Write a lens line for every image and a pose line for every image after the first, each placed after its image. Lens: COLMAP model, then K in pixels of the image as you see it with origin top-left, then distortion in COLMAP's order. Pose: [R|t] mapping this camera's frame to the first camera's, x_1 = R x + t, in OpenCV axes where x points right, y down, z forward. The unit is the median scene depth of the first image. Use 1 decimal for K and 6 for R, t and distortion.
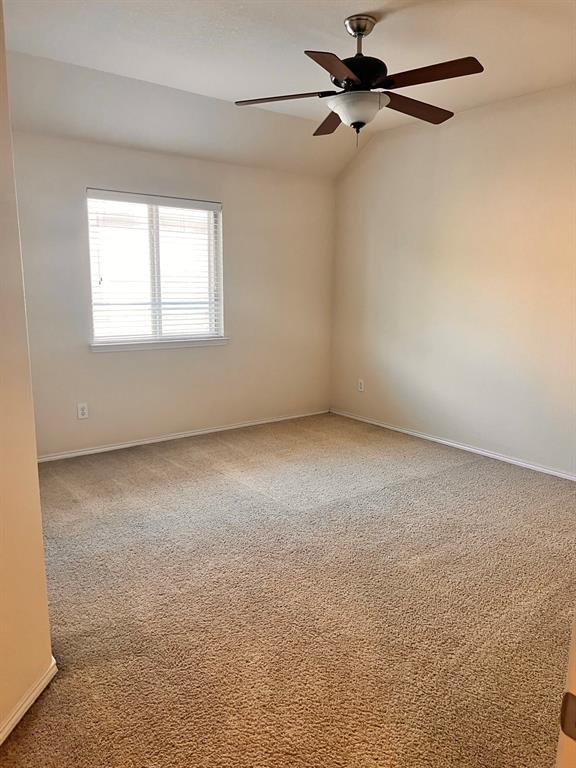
lens RADIAL K [[573.7, 0, 288.3], [0, 573.7, 389.5], [0, 0, 1]] dist [0.059393, -0.067467]
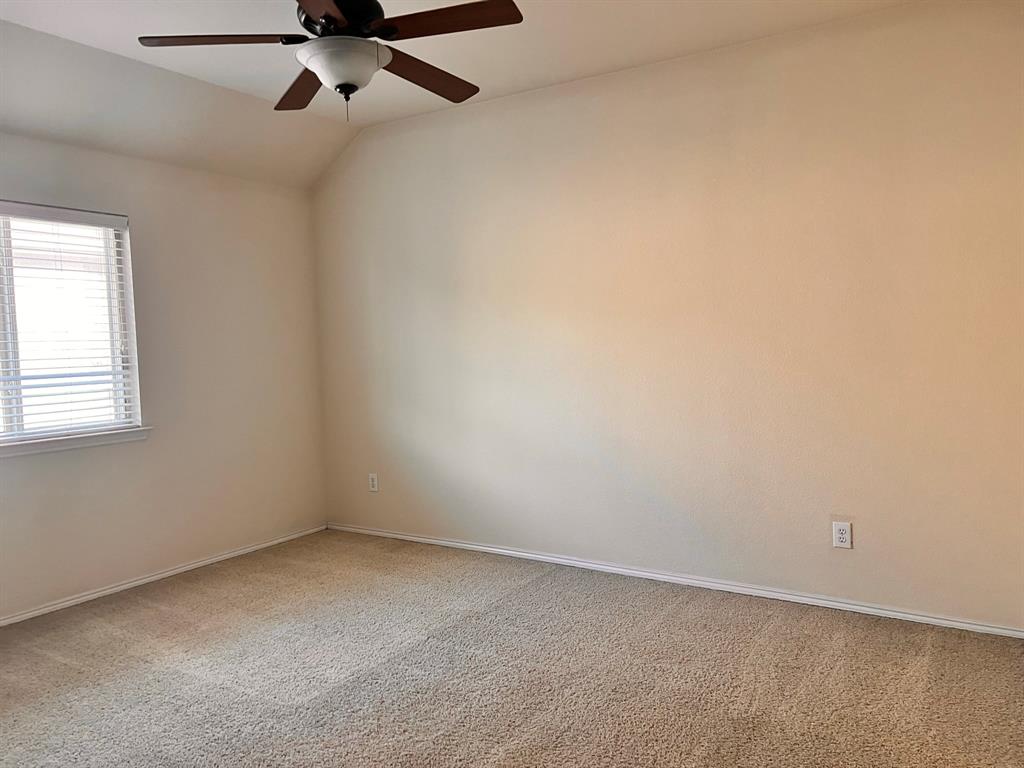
lens RADIAL K [[765.0, 0, 510.8], [0, 765.0, 386.9], [0, 0, 1]] dist [0.059393, -0.067467]
pose [[0.943539, -0.062009, 0.325407, -0.007946], [0.103439, 0.988356, -0.111588, -0.000978], [-0.314698, 0.138948, 0.938967, 0.112522]]
